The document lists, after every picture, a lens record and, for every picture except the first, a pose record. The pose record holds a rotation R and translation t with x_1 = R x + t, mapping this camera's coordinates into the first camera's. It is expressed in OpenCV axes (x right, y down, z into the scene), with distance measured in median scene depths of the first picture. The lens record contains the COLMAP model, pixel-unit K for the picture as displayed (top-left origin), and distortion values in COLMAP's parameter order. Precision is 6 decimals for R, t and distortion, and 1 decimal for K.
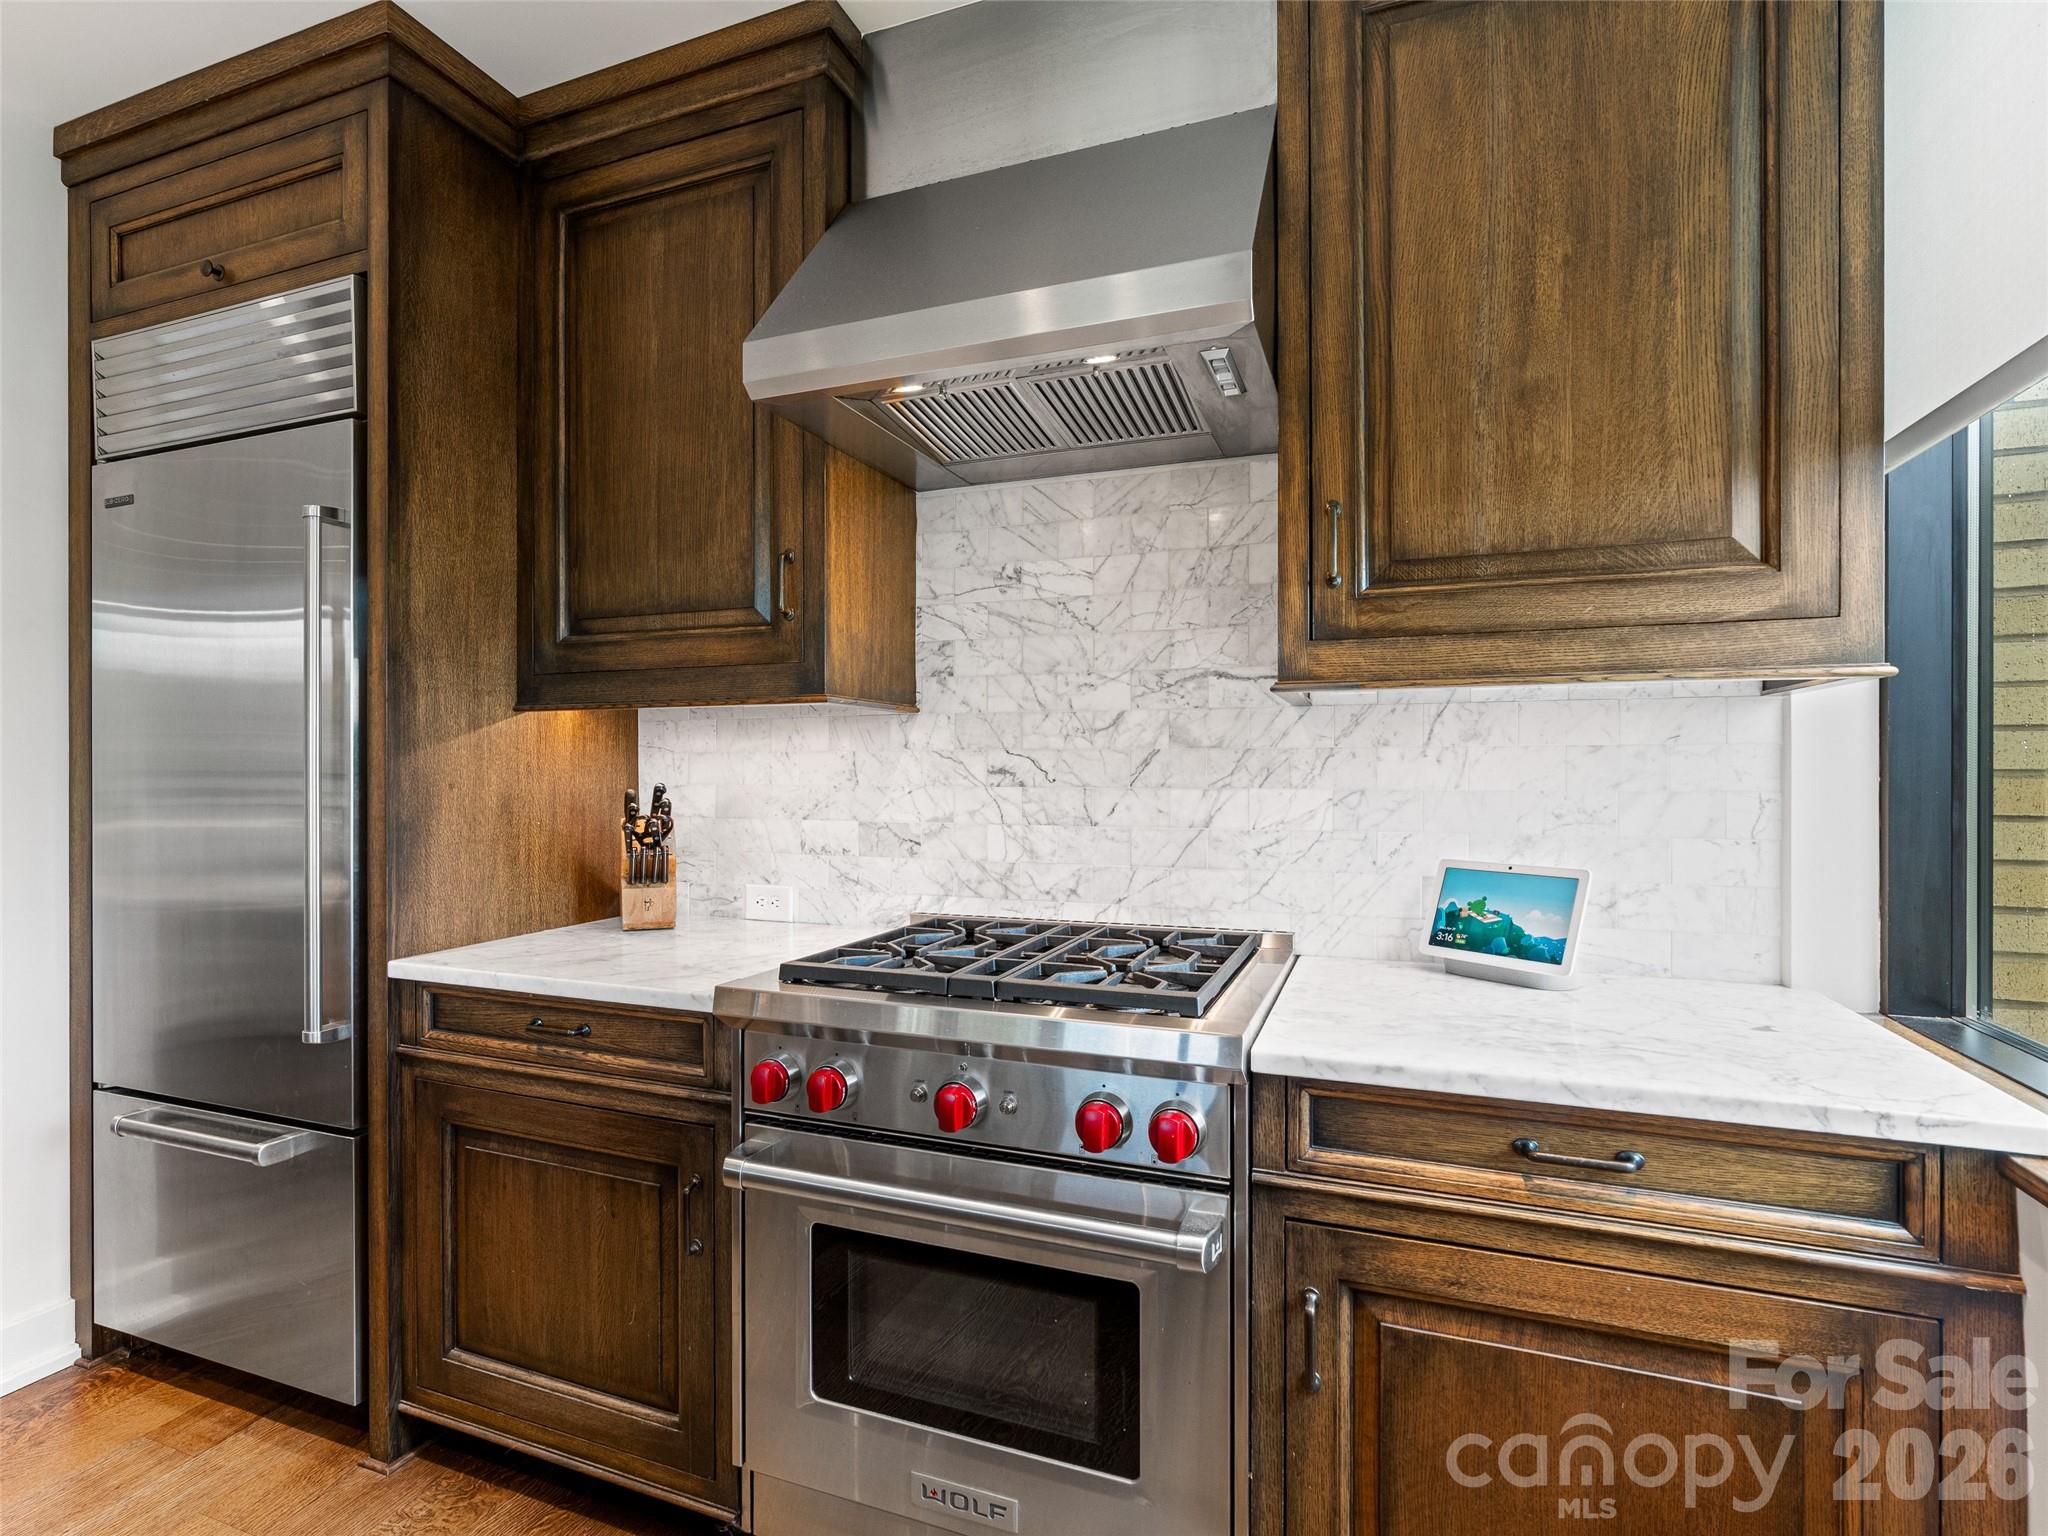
lens RADIAL K [[1037.9, 0, 969.4], [0, 1037.9, 768.8], [0, 0, 1]] dist [-0.007809, -0.000174]
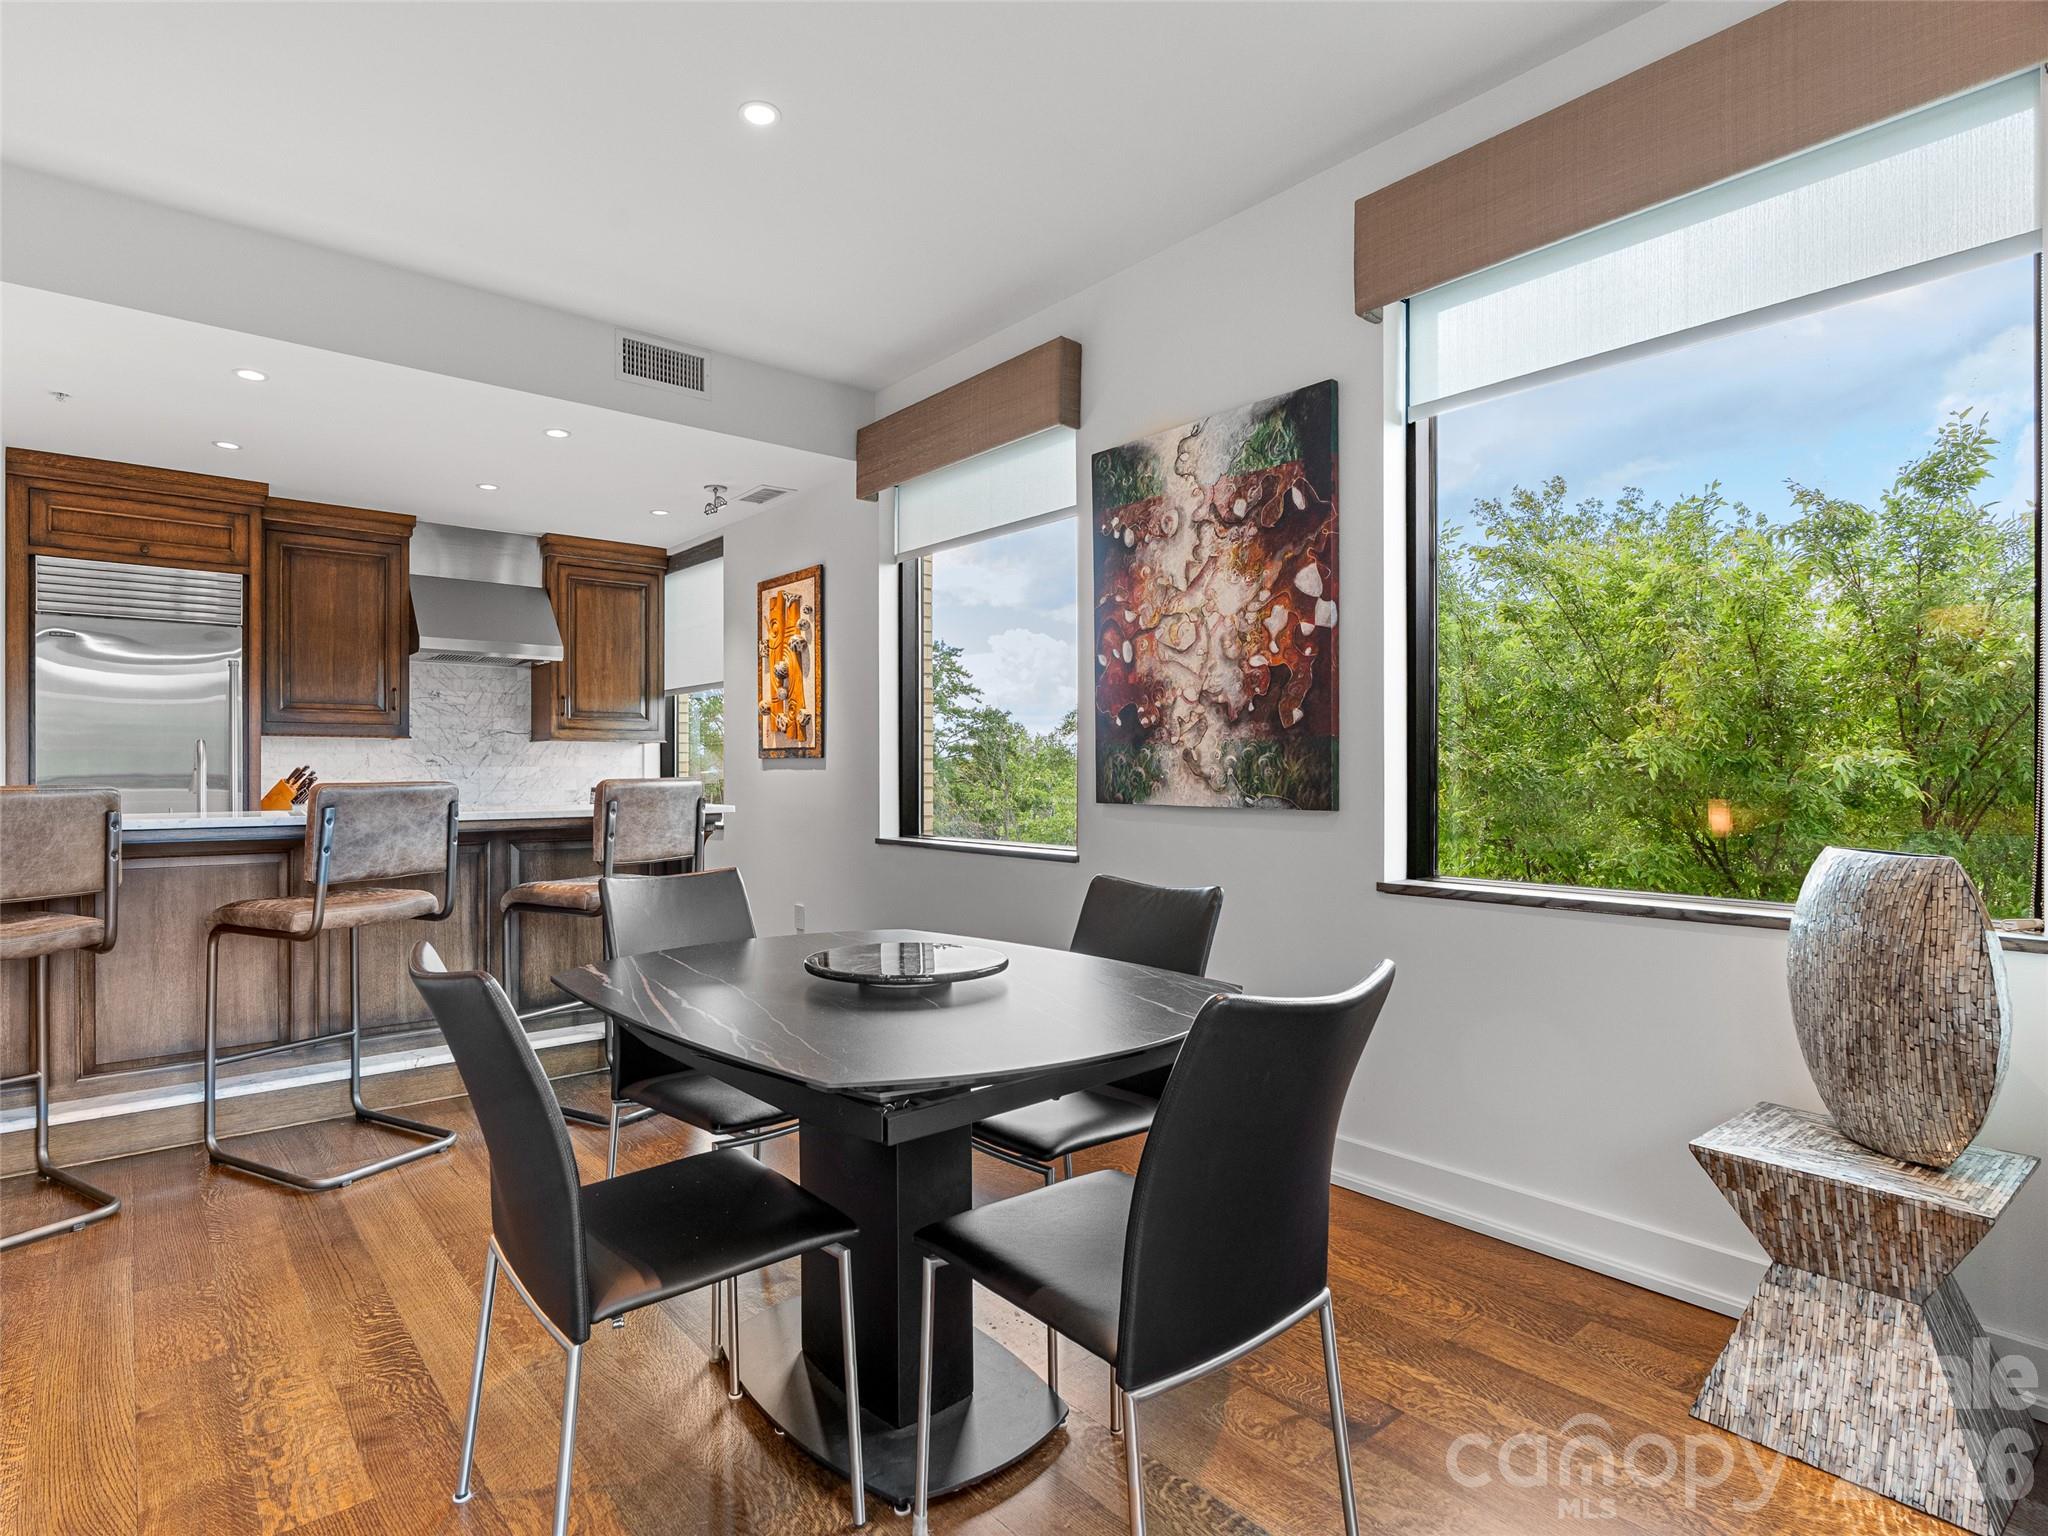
lens RADIAL K [[1042.4, 0, 939.4], [0, 1042.4, 768.1], [0, 0, 1]] dist [-0.021355, 0.000024]
pose [[0.496100, -0.000067, 0.868265, -1.921529], [-0.000548, 1.000000, 0.000391, 0.022061], [-0.868265, -0.000670, 0.496100, -1.809187]]
